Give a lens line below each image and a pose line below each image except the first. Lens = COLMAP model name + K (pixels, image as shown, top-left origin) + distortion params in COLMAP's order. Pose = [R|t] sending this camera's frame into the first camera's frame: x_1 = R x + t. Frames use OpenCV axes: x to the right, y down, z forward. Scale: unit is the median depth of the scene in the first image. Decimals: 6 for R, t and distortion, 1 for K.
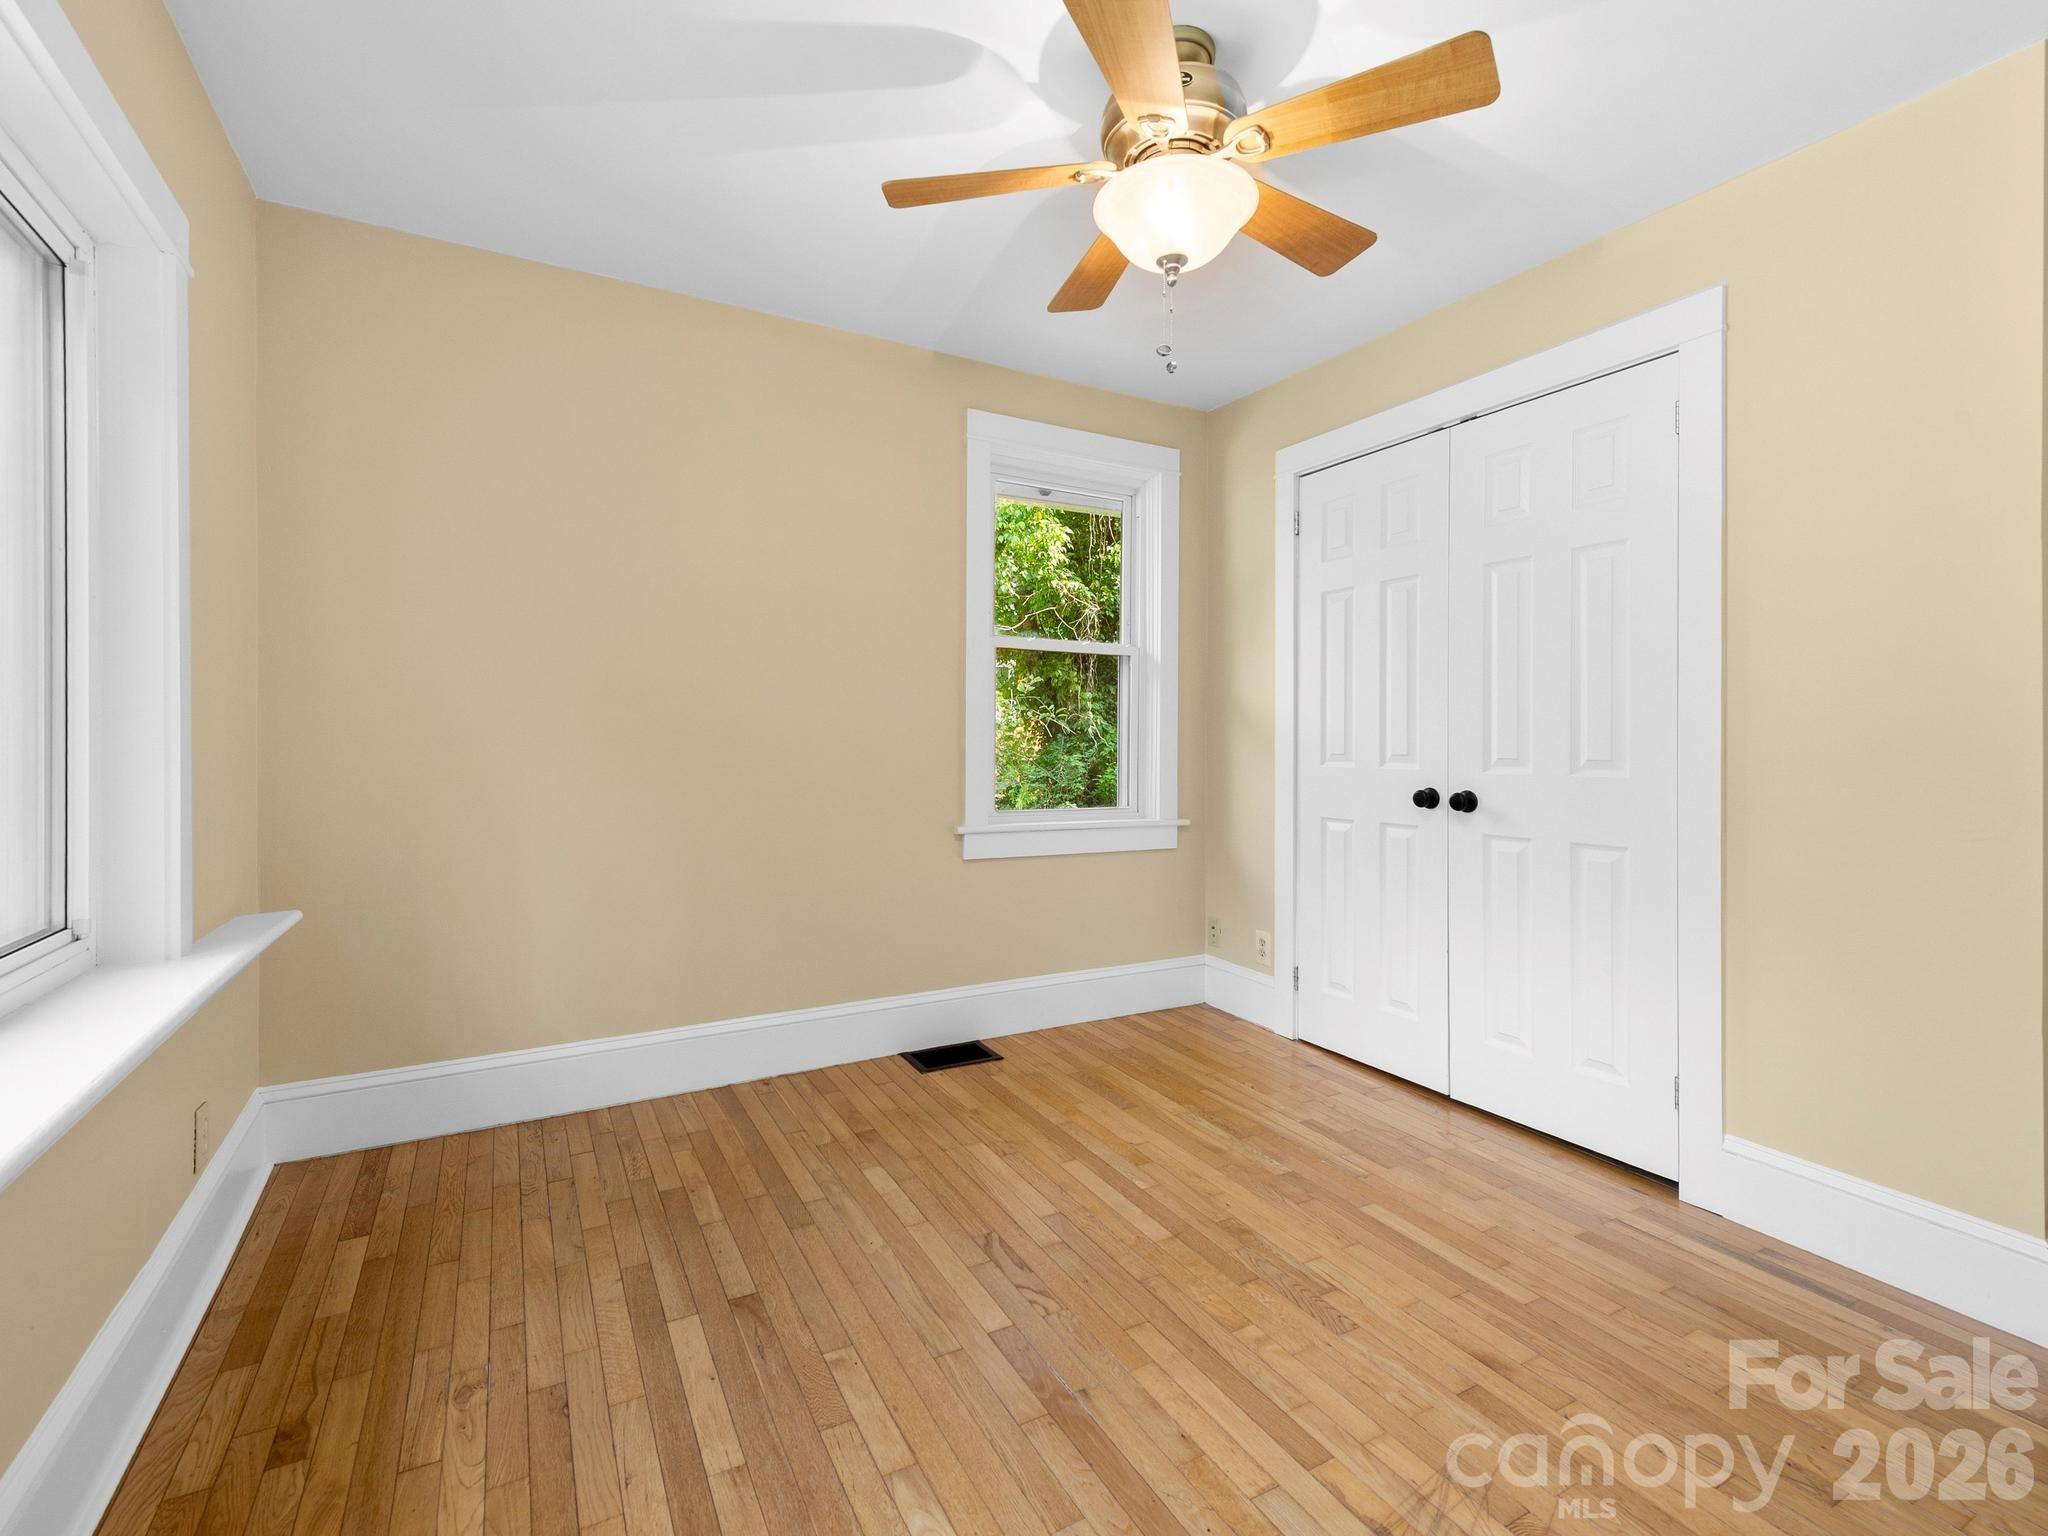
lens RADIAL K [[918.0, 0, 1011.5], [0, 918.0, 737.0], [0, 0, 1]] dist [0.022423, -0.008991]
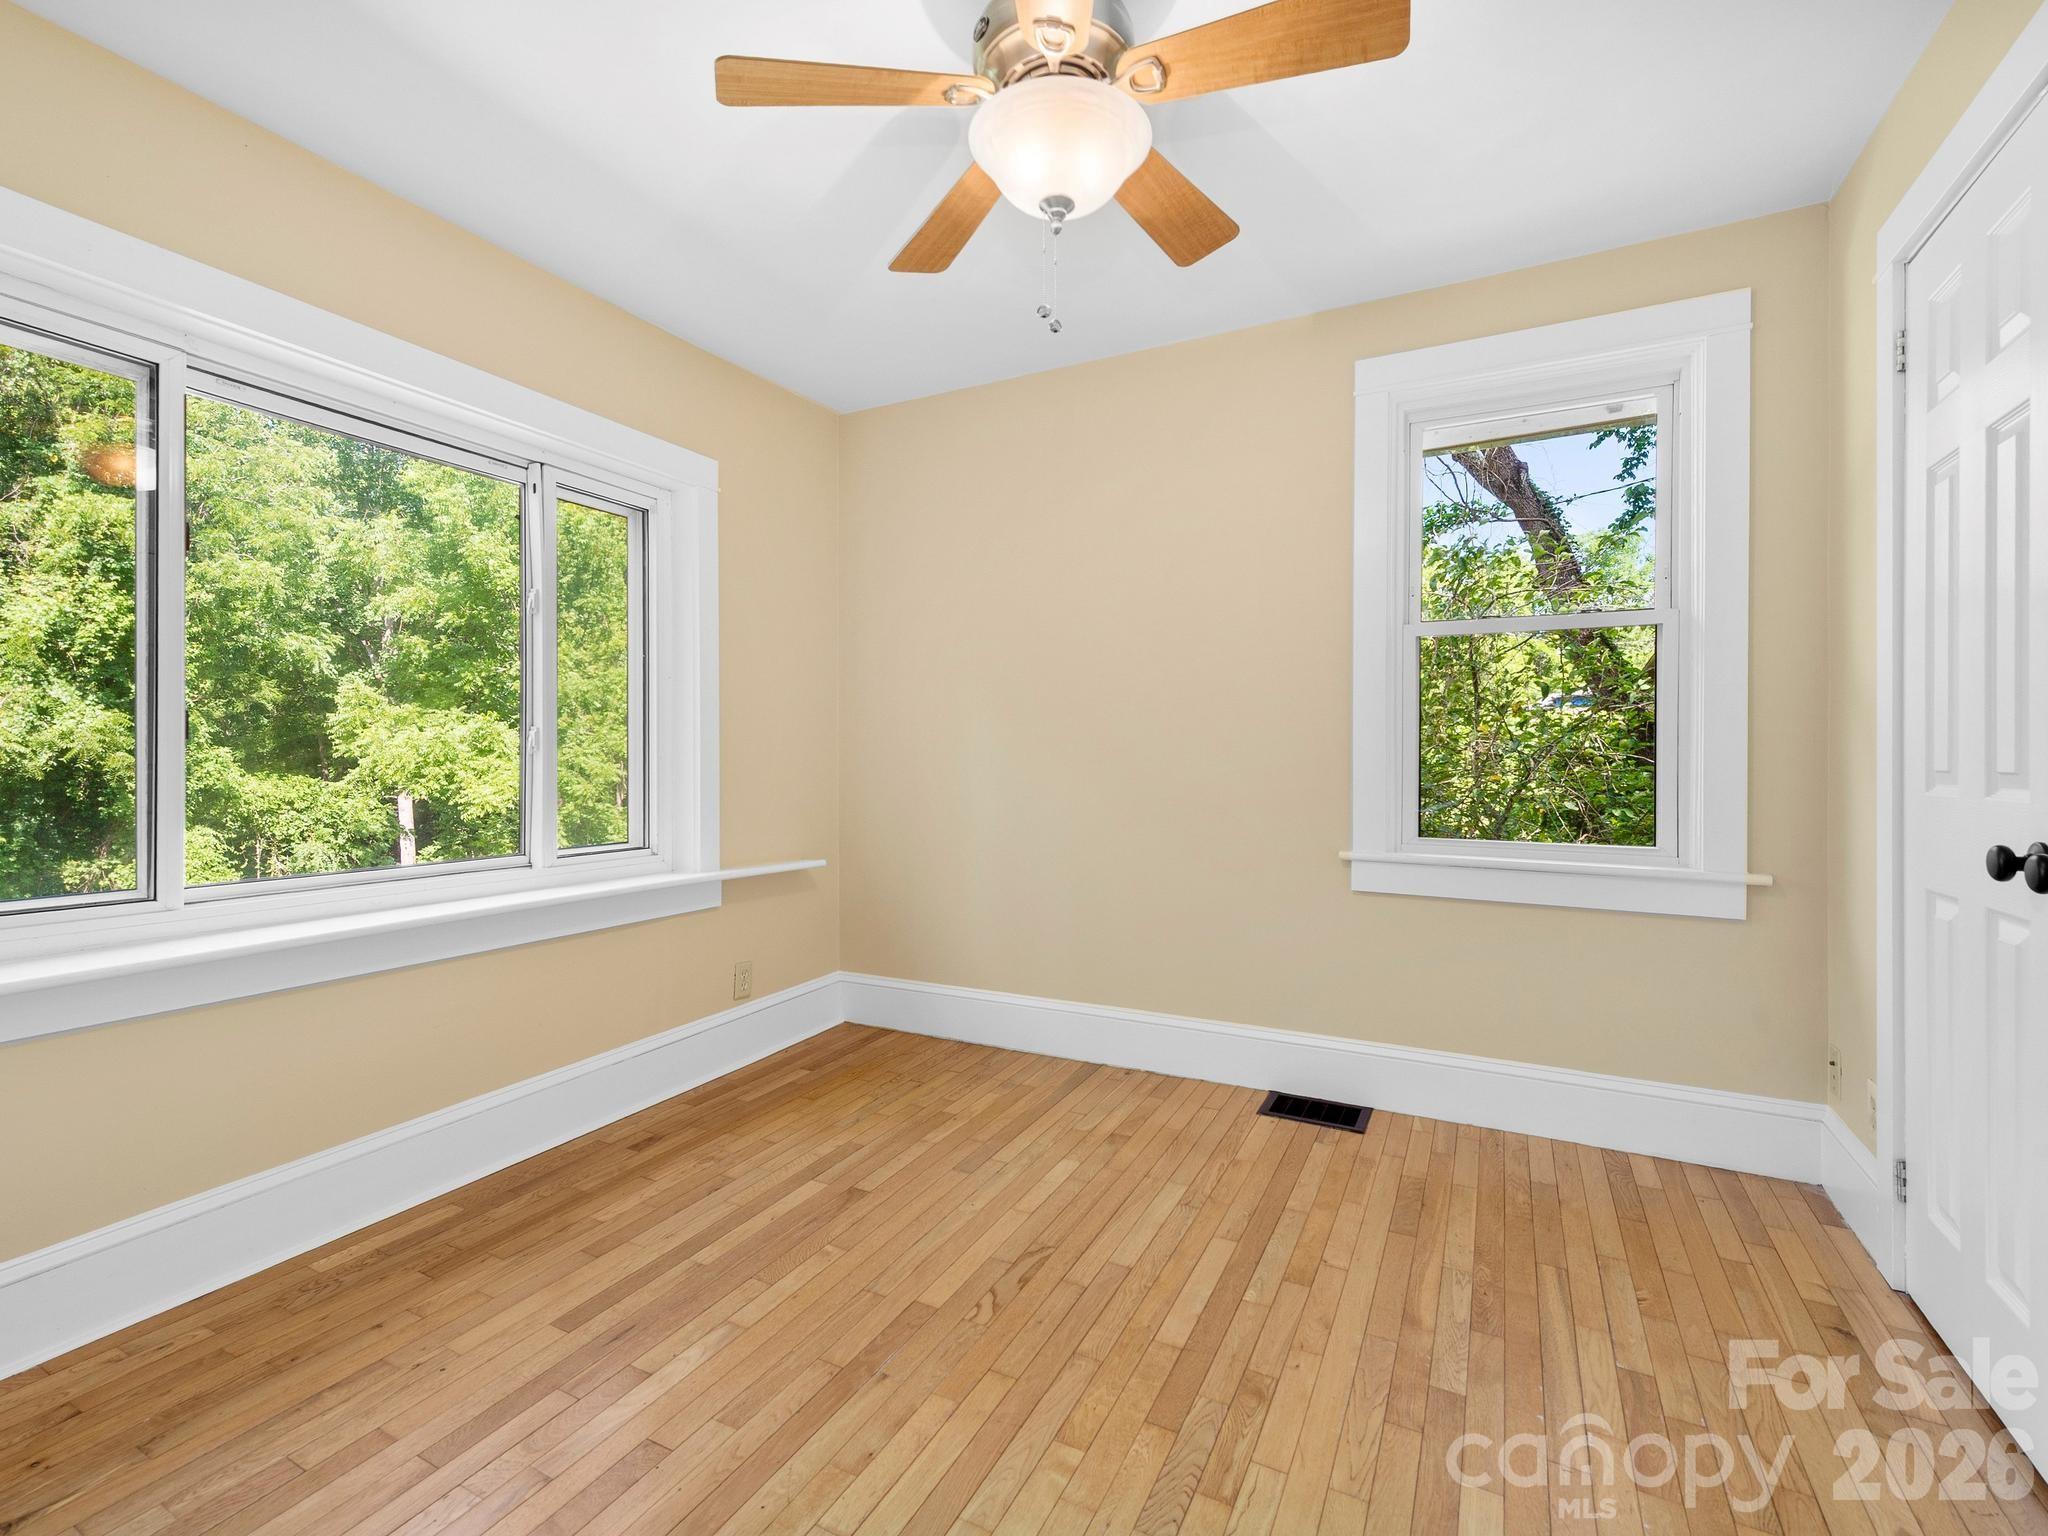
lens RADIAL K [[926.6, 0, 1019.2], [0, 926.6, 757.9], [0, 0, 1]] dist [0.019472, -0.007850]
pose [[0.558667, -0.000376, -0.829392, 0.624905], [0.005797, 0.999977, 0.003451, 0.006049], [0.829372, -0.006736, 0.558656, 0.330109]]
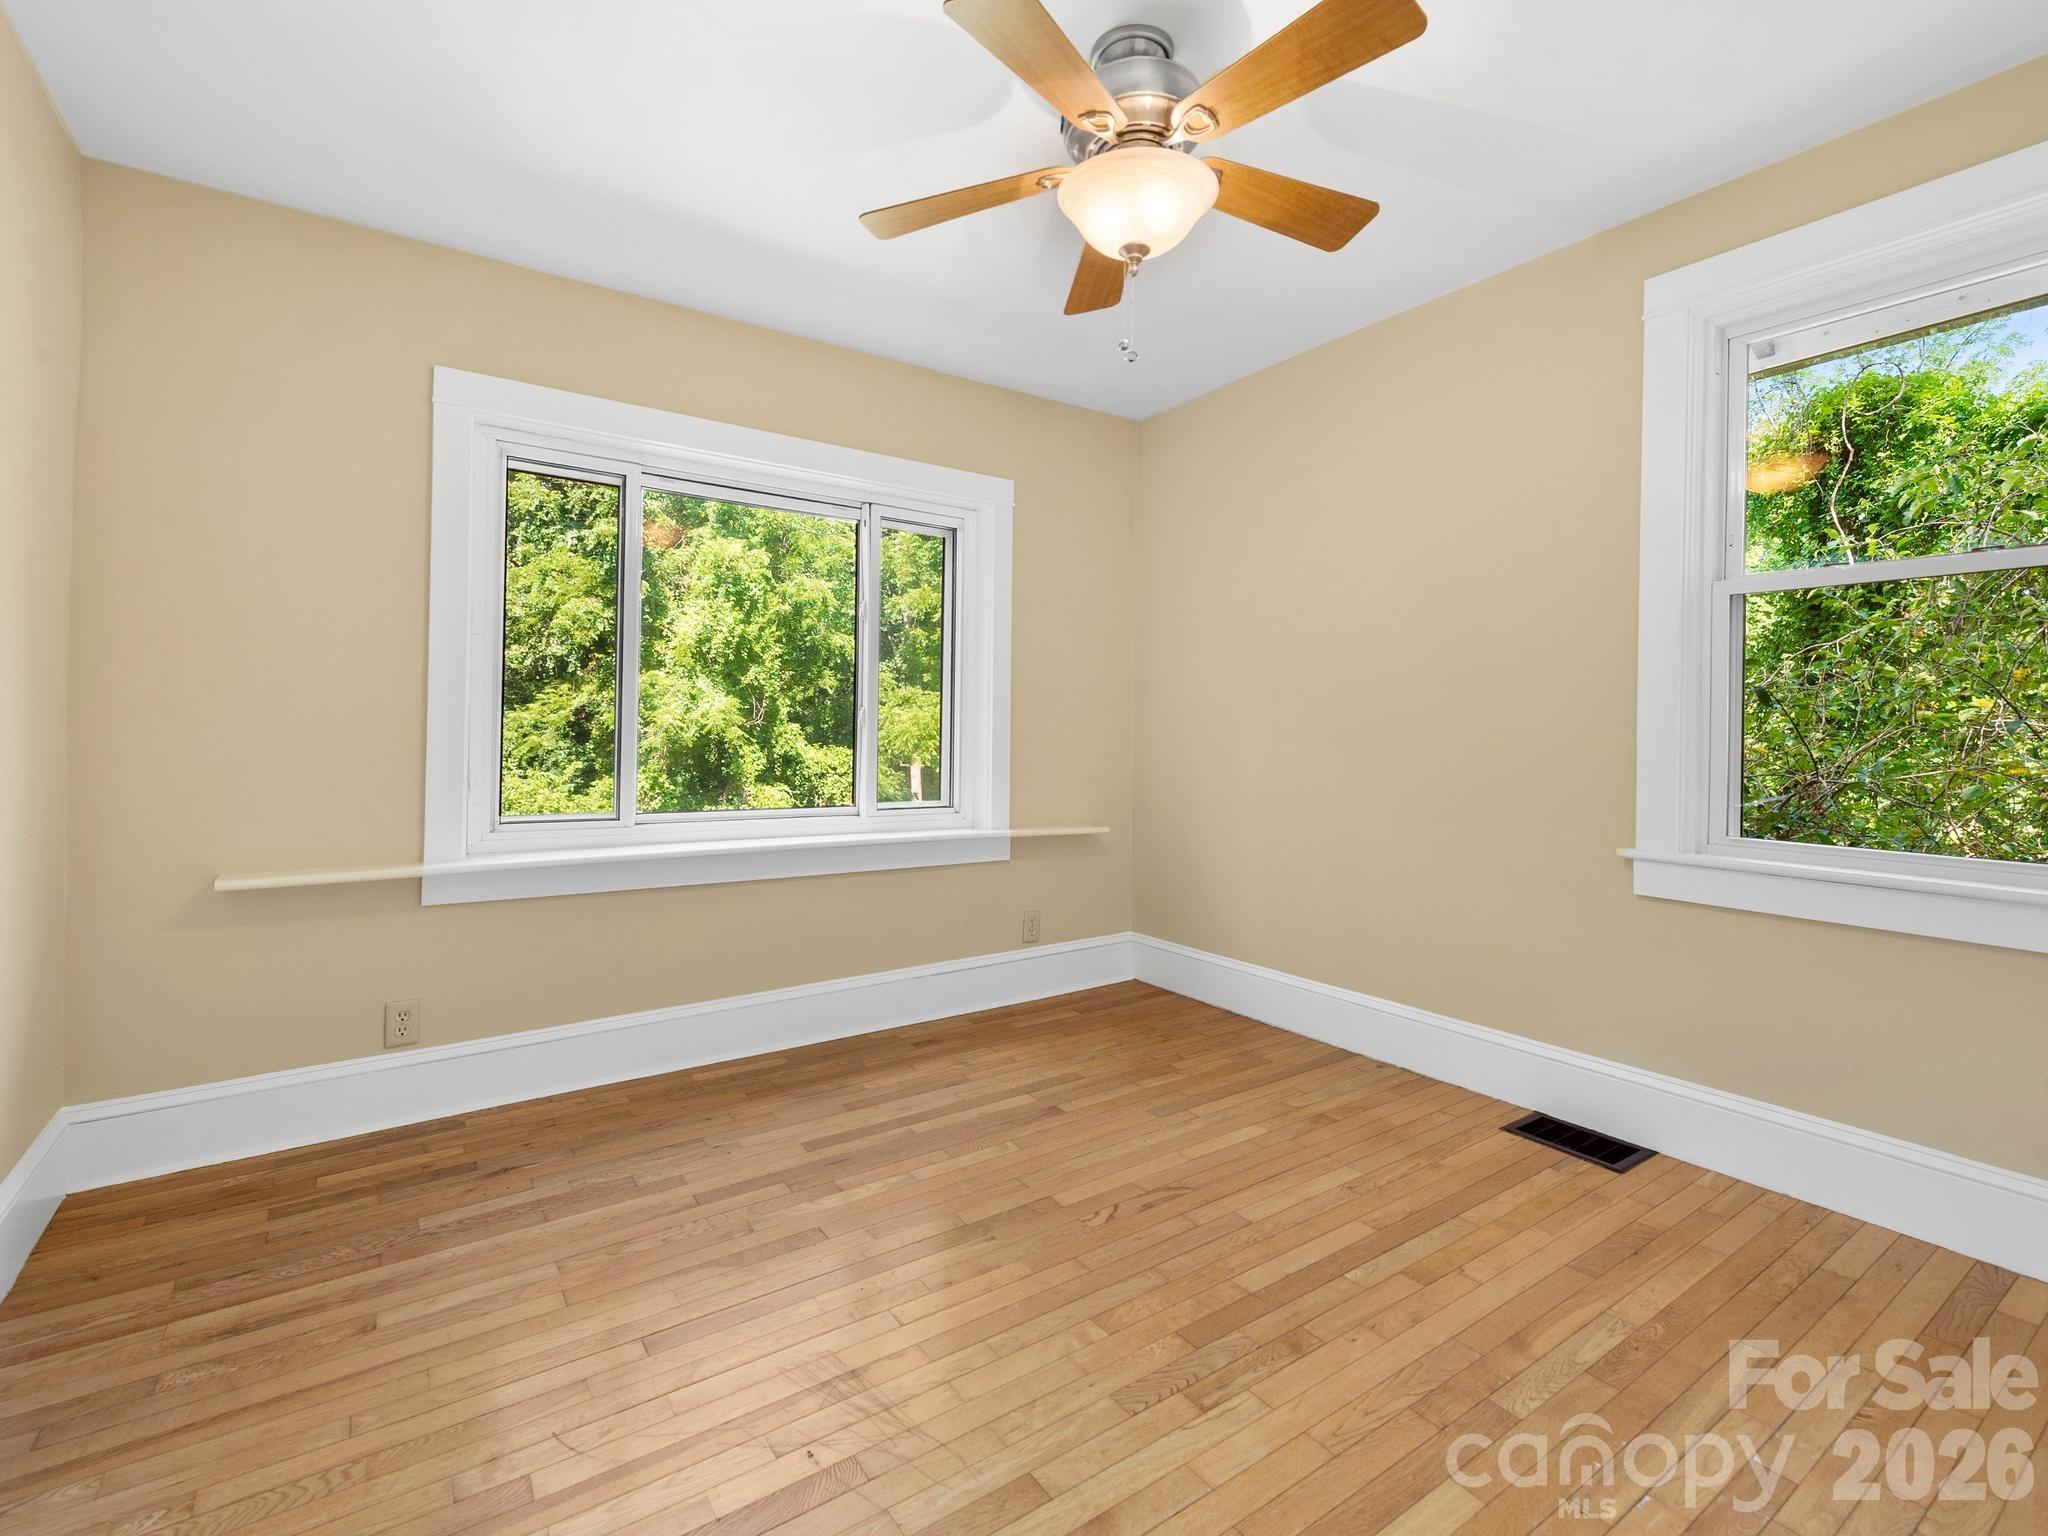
lens RADIAL K [[939.9, 0, 1009.6], [0, 939.9, 726.8], [0, 0, 1]] dist [0.018494, -0.008167]
pose [[0.098375, -0.008110, -0.995116, 0.831531], [-0.006521, 0.999940, -0.008794, 0.010679], [0.995128, 0.007354, 0.098316, 0.540115]]
